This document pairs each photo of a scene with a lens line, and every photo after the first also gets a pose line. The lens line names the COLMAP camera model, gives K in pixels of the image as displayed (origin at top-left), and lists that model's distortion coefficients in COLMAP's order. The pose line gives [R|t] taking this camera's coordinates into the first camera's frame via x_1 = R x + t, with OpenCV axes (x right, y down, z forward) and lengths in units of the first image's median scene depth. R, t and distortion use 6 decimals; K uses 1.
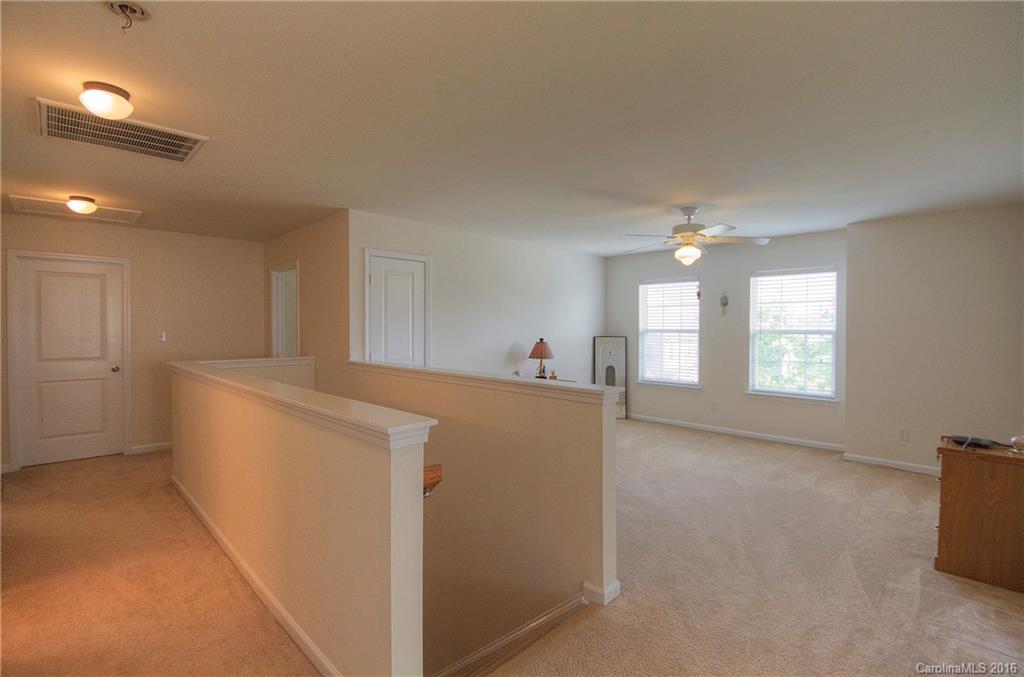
lens RADIAL K [[478.0, 0, 512.0], [0, 478.0, 338.5], [0, 0, 1]] dist [-0.000046, 0.000034]
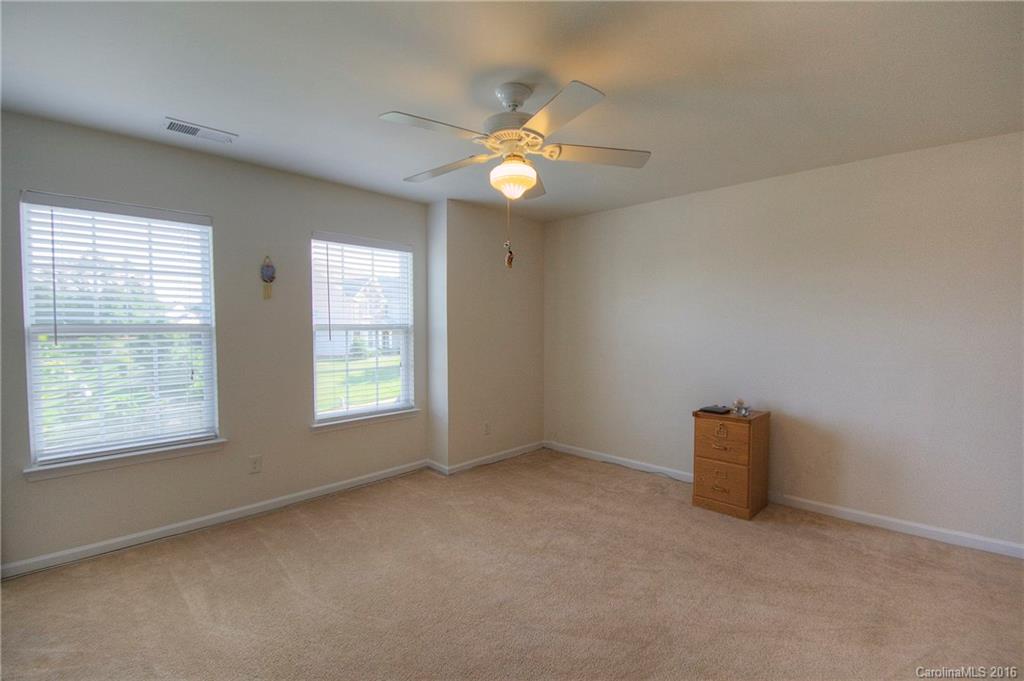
lens RADIAL K [[462.6, 0, 512.0], [0, 462.6, 340.5], [0, 0, 1]] dist [0.000905, -0.000026]
pose [[-0.042264, -0.040253, 0.998295, -0.112557], [0.023271, 0.998877, 0.041261, -0.016190], [-0.998835, 0.024975, -0.041280, 0.773023]]
